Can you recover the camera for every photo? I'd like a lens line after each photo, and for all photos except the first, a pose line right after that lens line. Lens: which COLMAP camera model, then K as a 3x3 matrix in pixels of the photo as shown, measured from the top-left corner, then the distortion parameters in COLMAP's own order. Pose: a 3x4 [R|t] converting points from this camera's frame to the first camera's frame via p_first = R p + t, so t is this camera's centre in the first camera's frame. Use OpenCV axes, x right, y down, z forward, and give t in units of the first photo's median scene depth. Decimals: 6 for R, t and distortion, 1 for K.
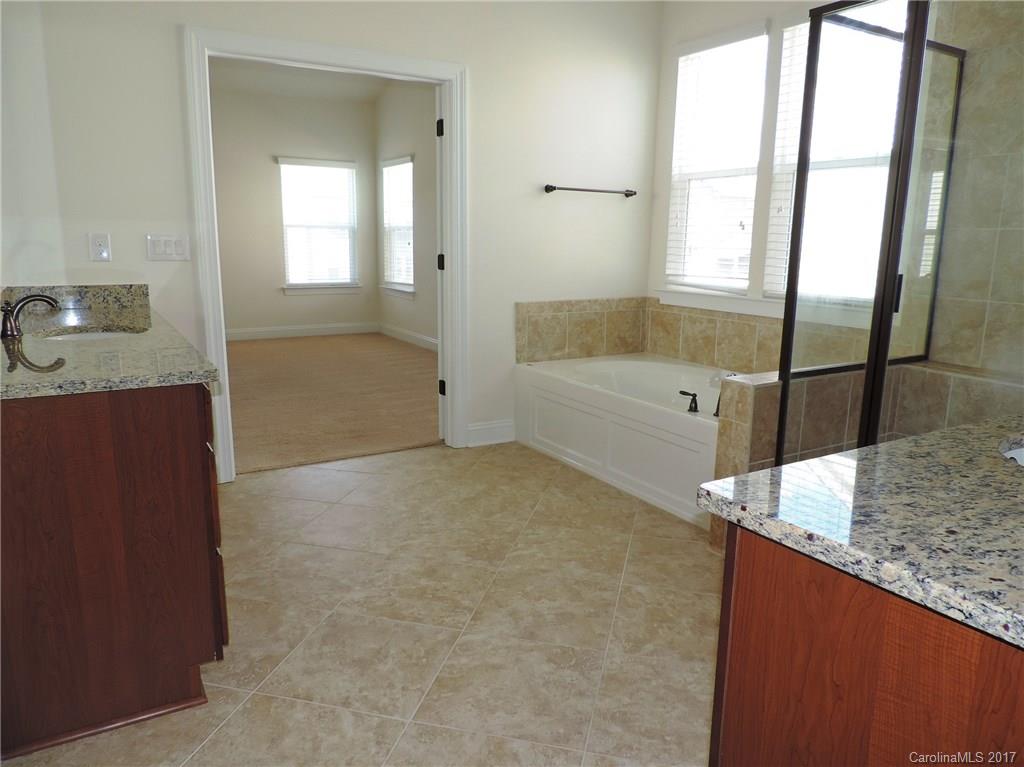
lens RADIAL K [[729.7, 0, 512.0], [0, 729.7, 383.5], [0, 0, 1]] dist [-0.018355, 0.005631]
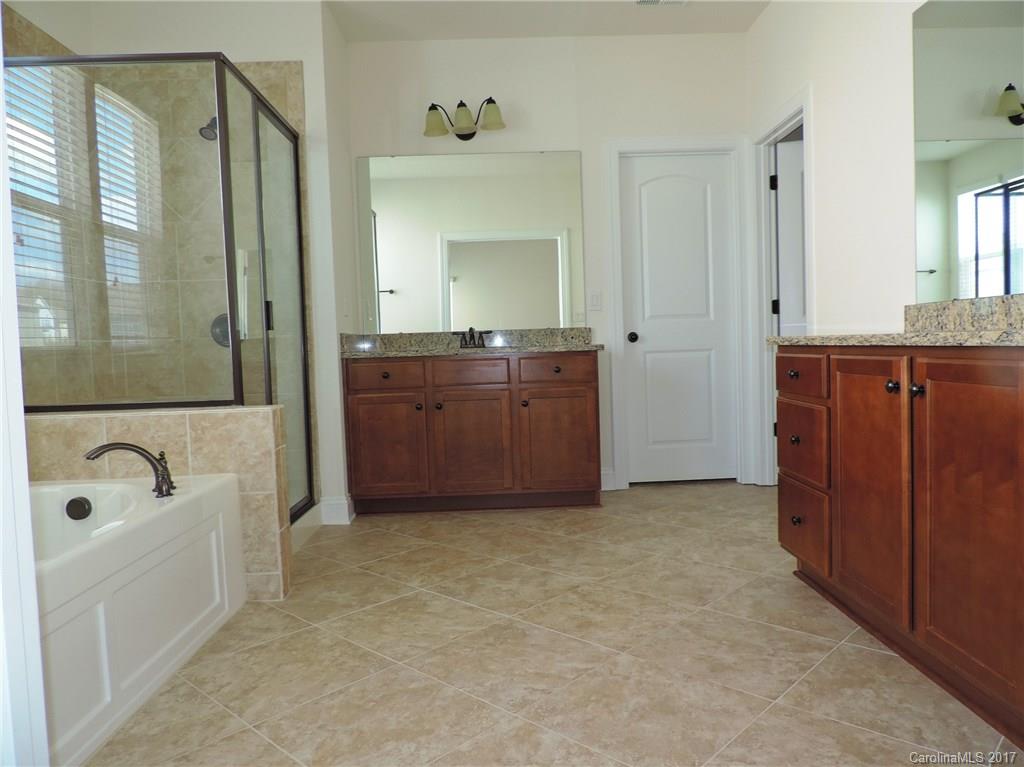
lens RADIAL K [[729.7, 0, 512.0], [0, 729.7, 383.5], [0, 0, 1]] dist [-0.018355, 0.005631]
pose [[-0.868156, -0.007578, 0.496234, -0.496968], [0.121576, 0.966171, 0.227451, -0.239212], [-0.481170, 0.257793, -0.837865, 1.818078]]
